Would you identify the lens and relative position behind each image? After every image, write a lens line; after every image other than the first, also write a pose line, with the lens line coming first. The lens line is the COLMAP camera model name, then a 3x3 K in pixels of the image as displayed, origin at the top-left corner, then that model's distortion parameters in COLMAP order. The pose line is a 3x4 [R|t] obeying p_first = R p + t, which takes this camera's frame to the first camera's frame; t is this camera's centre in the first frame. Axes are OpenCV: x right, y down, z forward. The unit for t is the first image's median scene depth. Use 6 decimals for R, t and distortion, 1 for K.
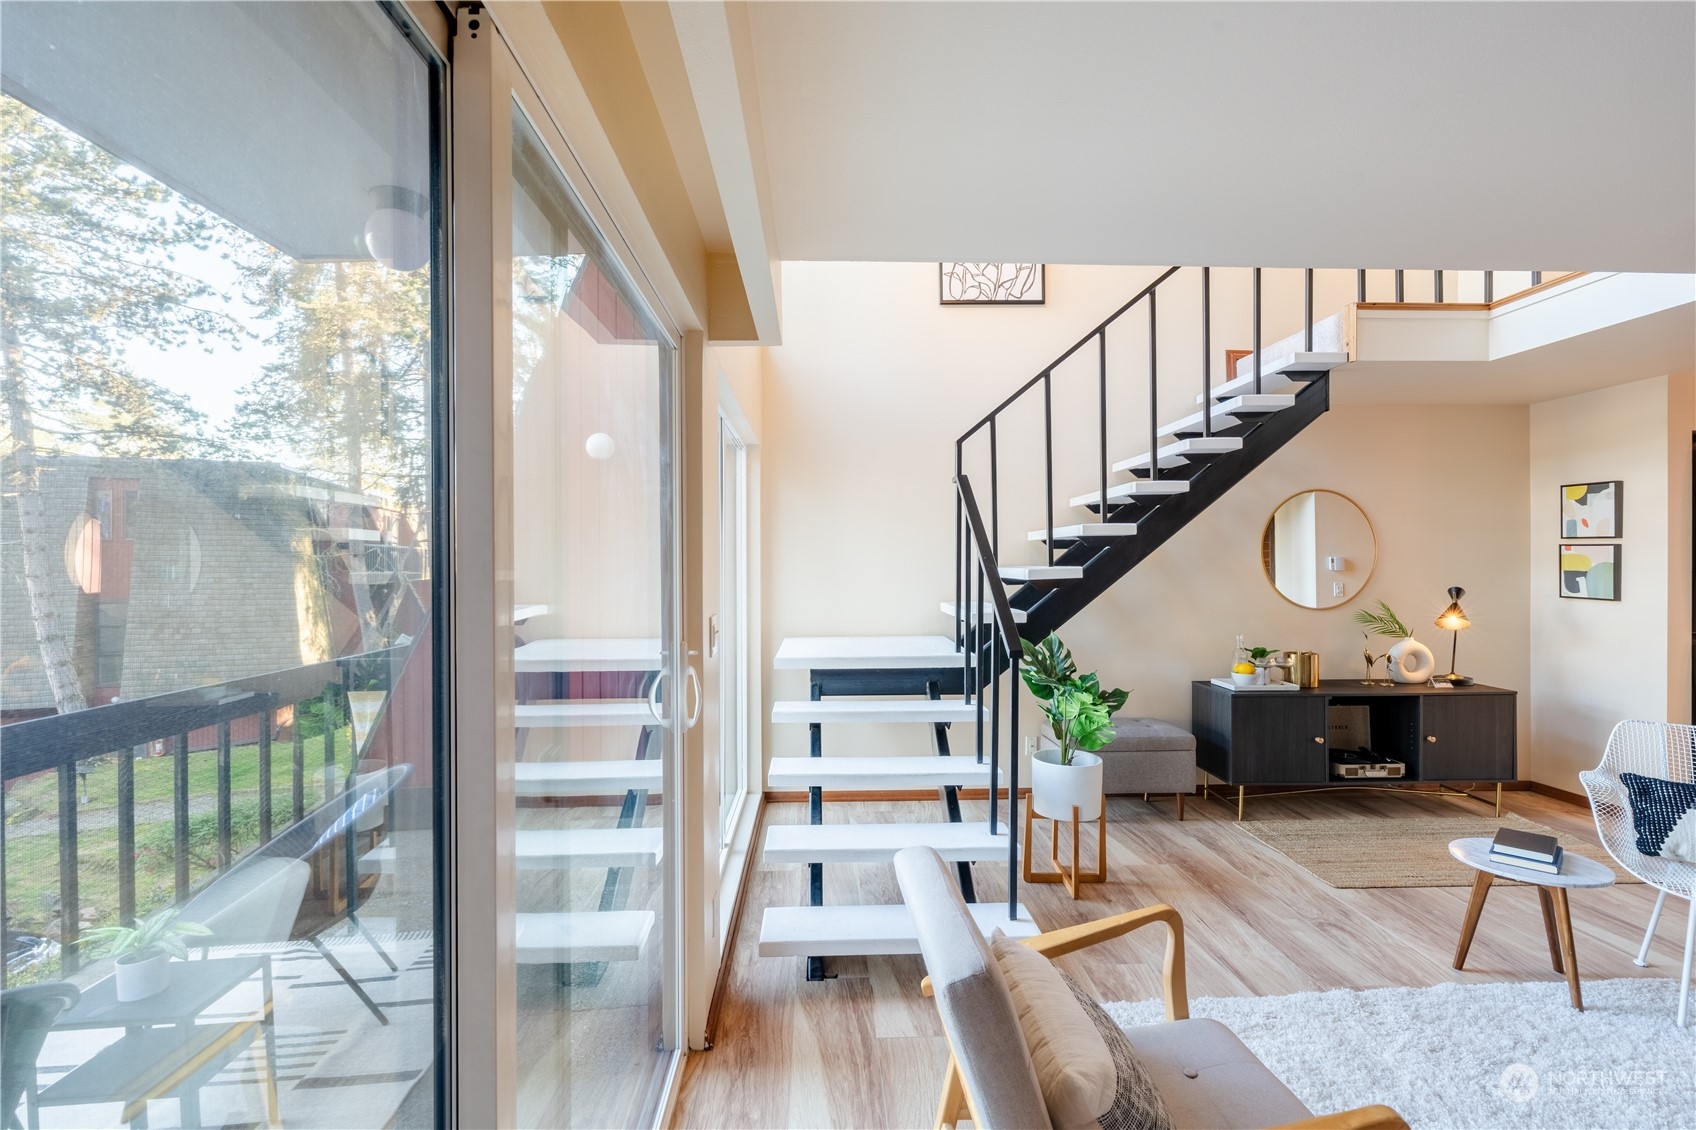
lens RADIAL K [[760.0, 0, 848.1], [0, 760.0, 563.3], [0, 0, 1]] dist [-0.006484, 0.003150]
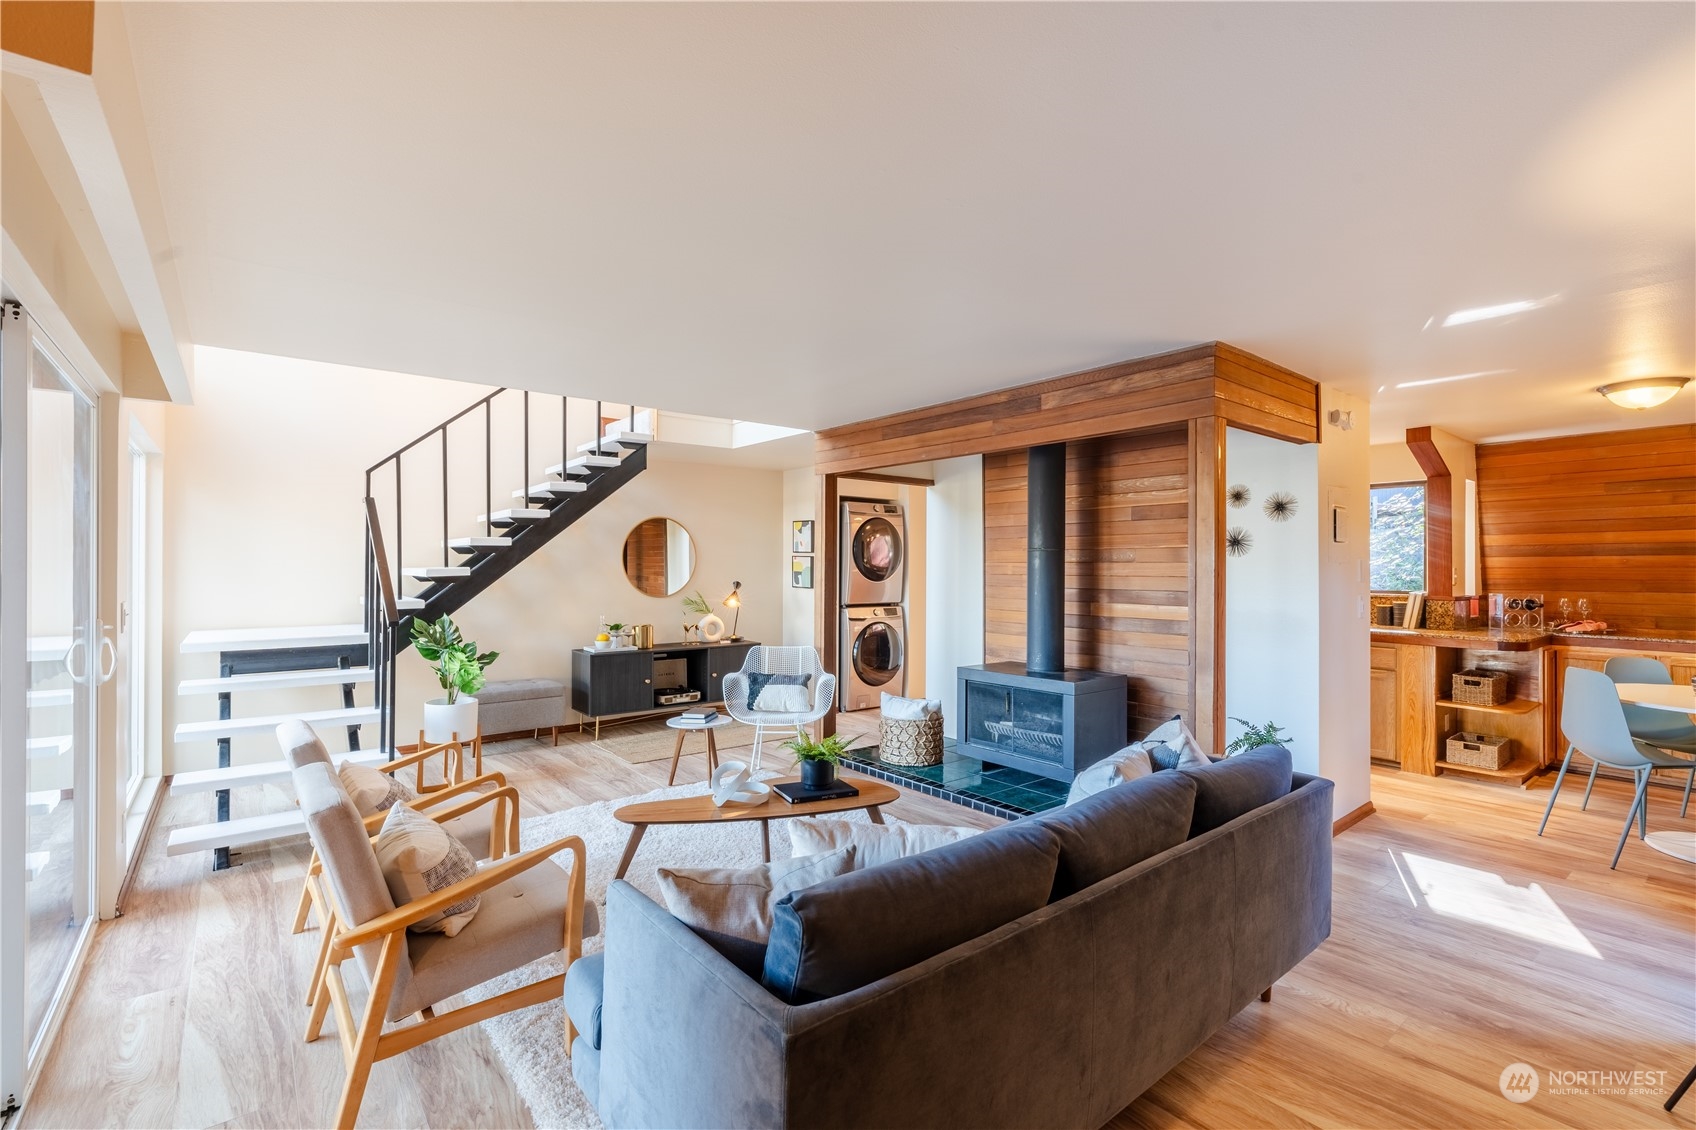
lens RADIAL K [[760.0, 0, 848.1], [0, 760.0, 563.3], [0, 0, 1]] dist [-0.006484, 0.003150]
pose [[0.804071, 0.007820, 0.594482, 0.035470], [-0.005129, 0.999968, -0.006217, 0.001724], [-0.594511, 0.001950, 0.804085, -0.555294]]
